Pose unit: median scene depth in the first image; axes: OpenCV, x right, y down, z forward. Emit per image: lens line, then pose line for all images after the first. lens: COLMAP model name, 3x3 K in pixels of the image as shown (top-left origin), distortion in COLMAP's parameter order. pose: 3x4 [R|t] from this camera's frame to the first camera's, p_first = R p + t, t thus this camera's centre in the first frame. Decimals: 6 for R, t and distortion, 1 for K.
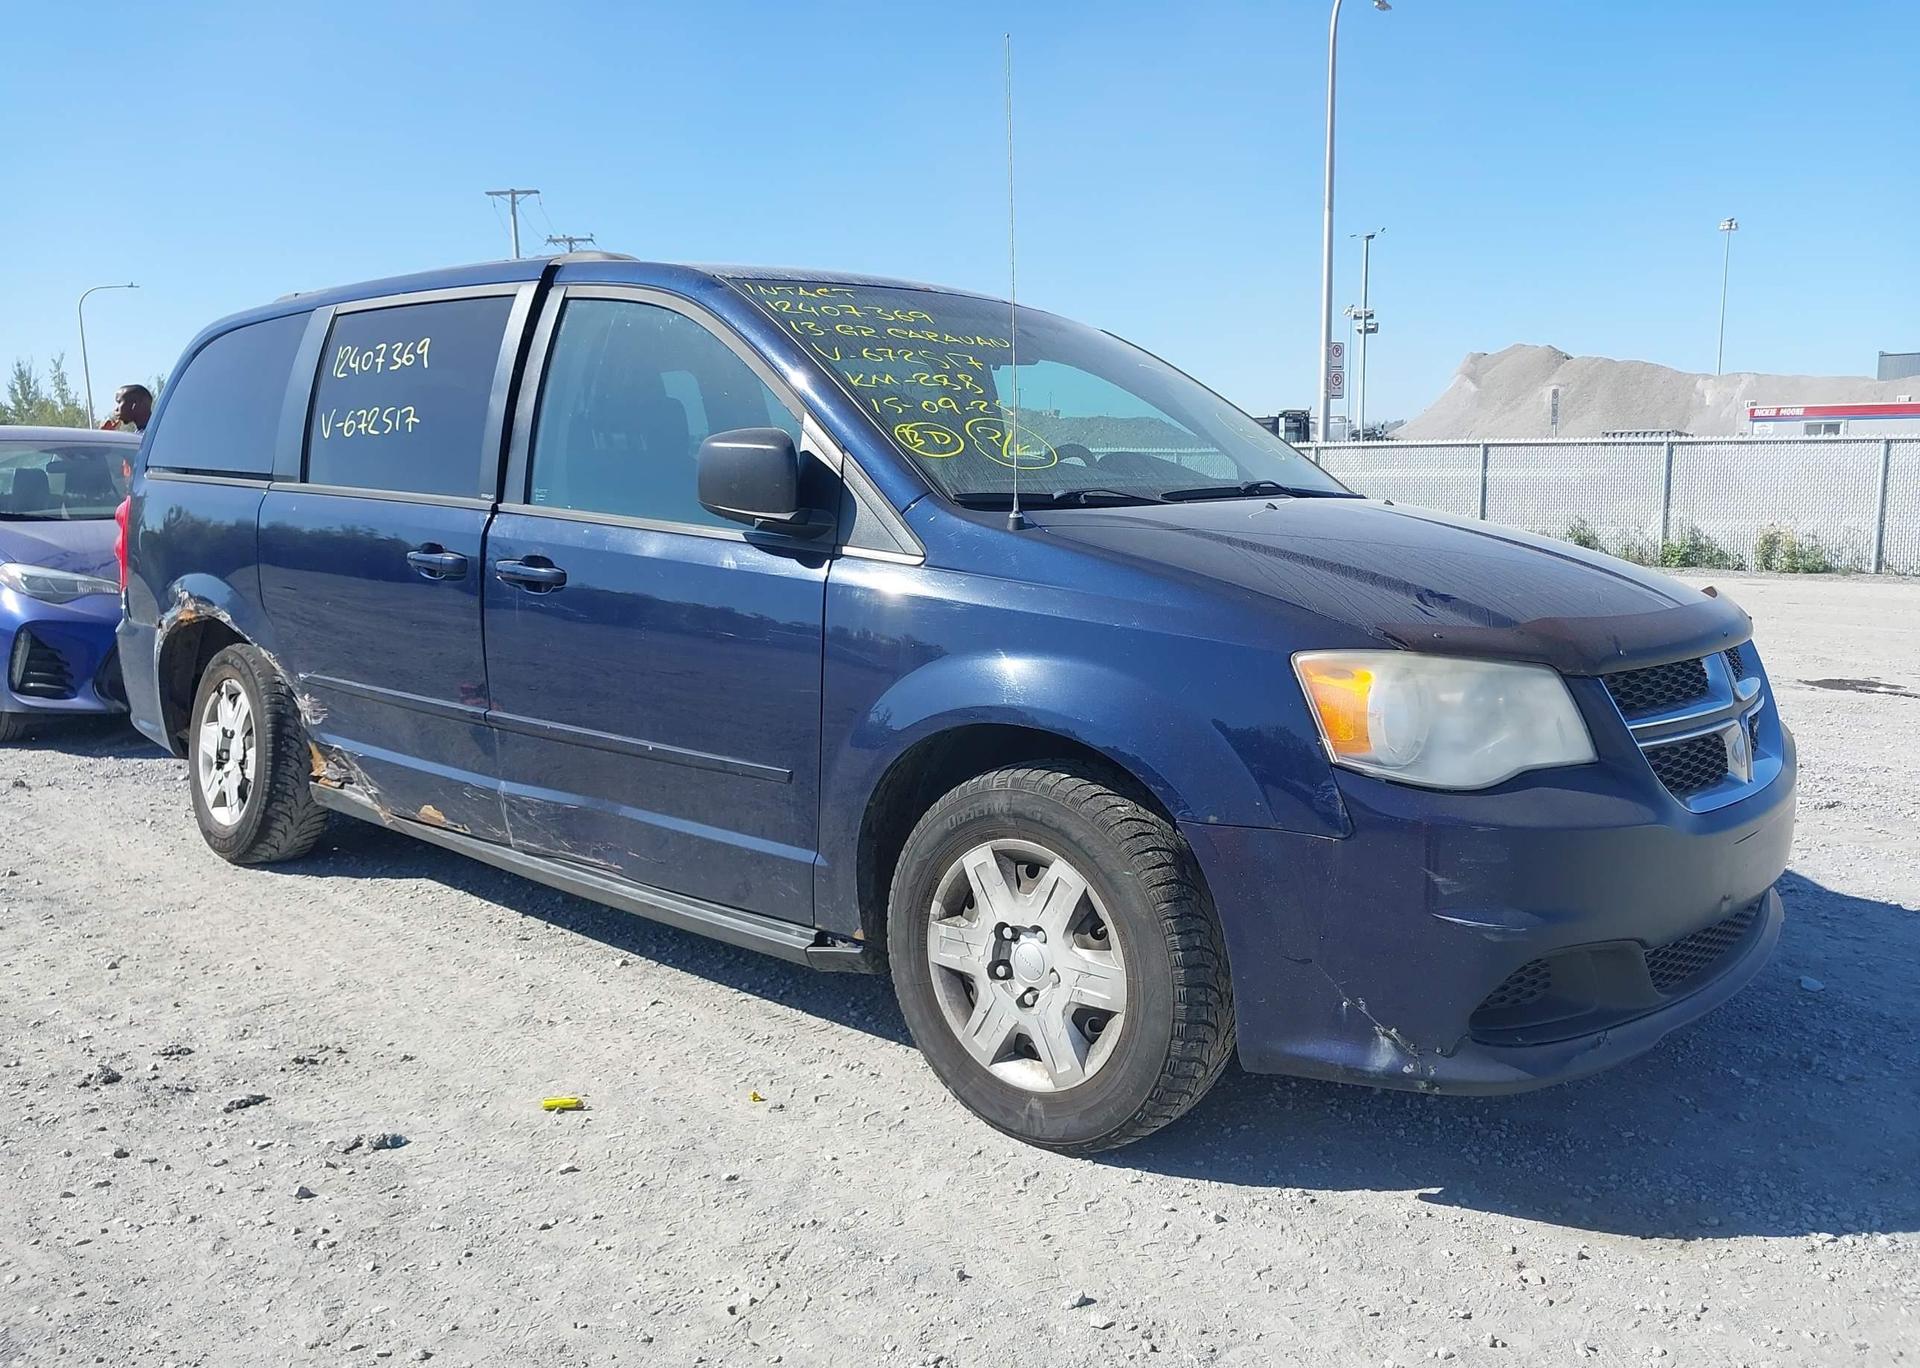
lens RADIAL K [[1531.2, 0, 967.7], [0, 1531.2, 687.3], [0, 0, 1]] dist [0.047340, -0.063913]
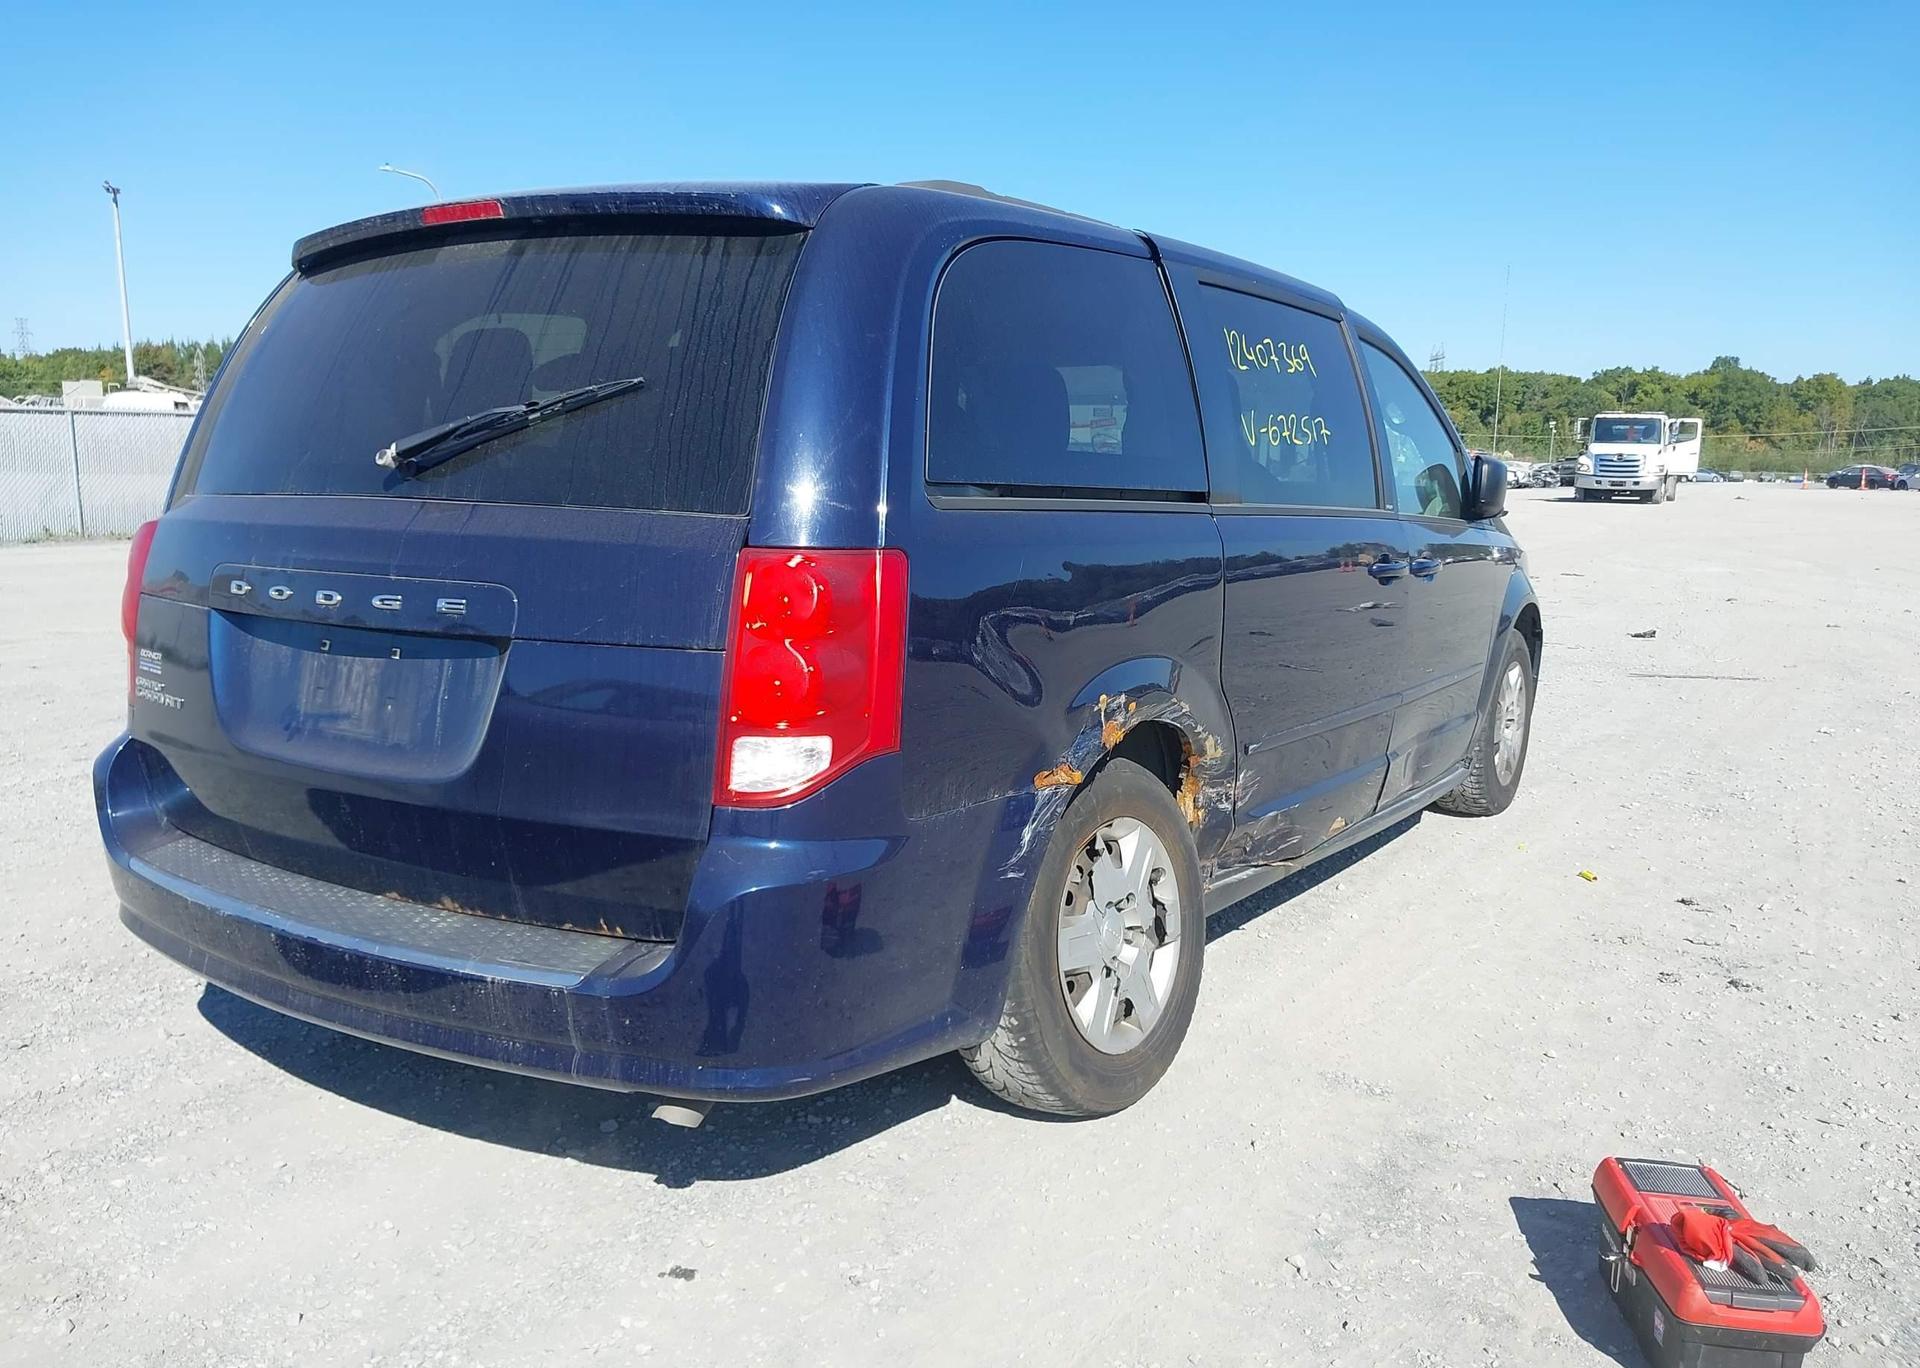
lens RADIAL K [[1531.2, 0, 974.6], [0, 1531.2, 696.3], [0, 0, 1]] dist [0.047340, -0.063913]
pose [[-0.137945, -0.159098, 0.977578, -1.723077], [0.117127, 0.977468, 0.175607, -0.274606], [-0.983490, 0.138725, -0.116202, 1.797902]]
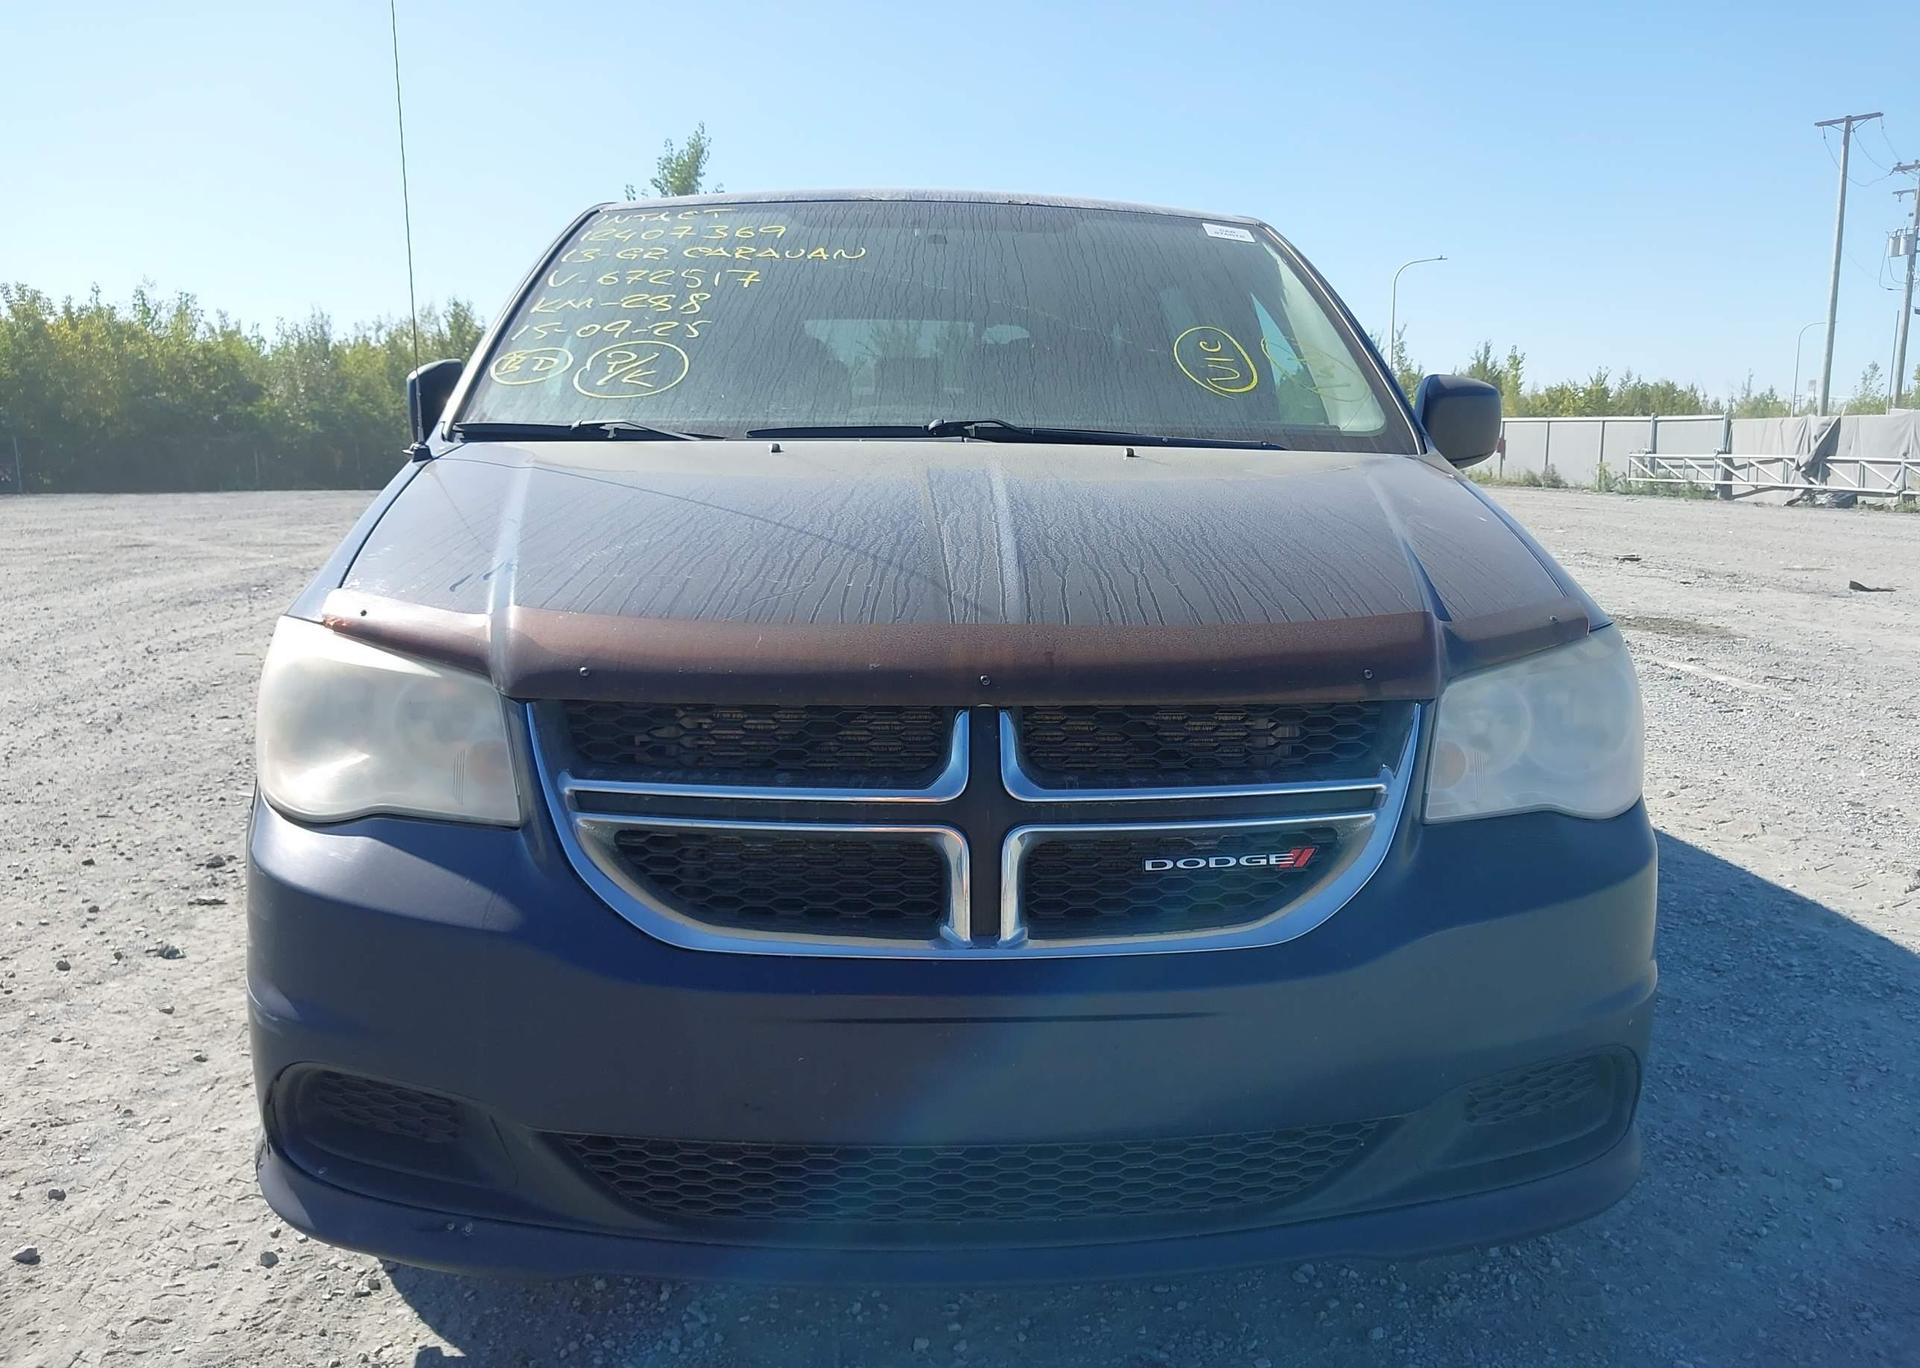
lens RADIAL K [[1531.2, 0, 943.9], [0, 1531.2, 691.8], [0, 0, 1]] dist [0.047340, -0.063913]
pose [[0.682274, 0.132263, -0.719033, 0.841955], [-0.113273, 0.990747, 0.074762, -0.065926], [0.722268, 0.030439, 0.690943, 0.560295]]
